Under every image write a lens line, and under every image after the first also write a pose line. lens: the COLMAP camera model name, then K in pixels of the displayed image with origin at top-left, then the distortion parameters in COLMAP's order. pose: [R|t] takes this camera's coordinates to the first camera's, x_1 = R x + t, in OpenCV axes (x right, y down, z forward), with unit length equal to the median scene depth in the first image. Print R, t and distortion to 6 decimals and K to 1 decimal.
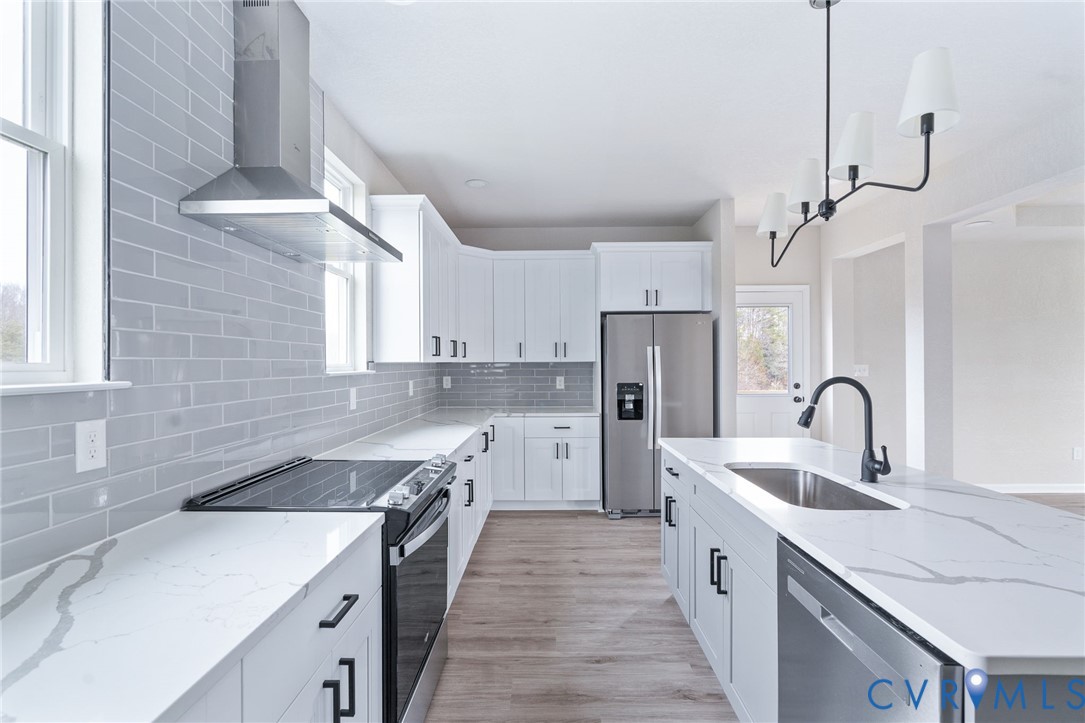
lens RADIAL K [[500.5, 0, 537.4], [0, 500.5, 361.5], [0, 0, 1]] dist [-0.007233, 0.001219]
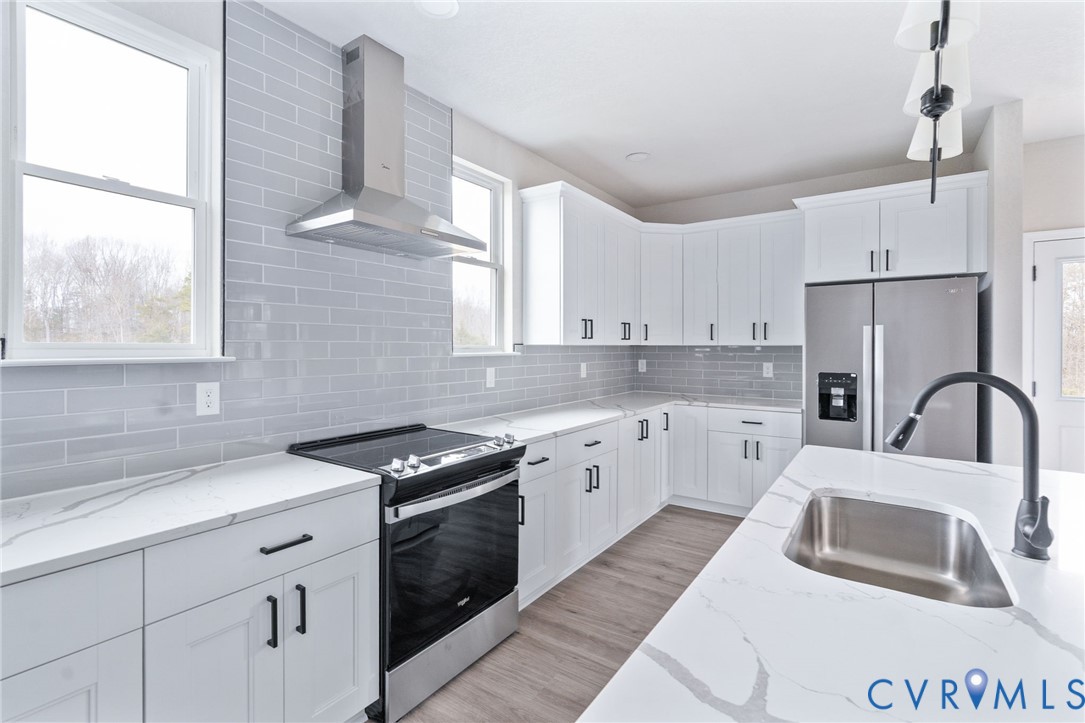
lens RADIAL K [[500.5, 0, 522.5], [0, 500.5, 346.9], [0, 0, 1]] dist [-0.007233, 0.001219]
pose [[0.827921, 0.007379, -0.560796, 0.277007], [-0.004345, 0.999968, 0.006744, -0.001141], [0.560828, -0.003147, 0.827926, 0.106899]]
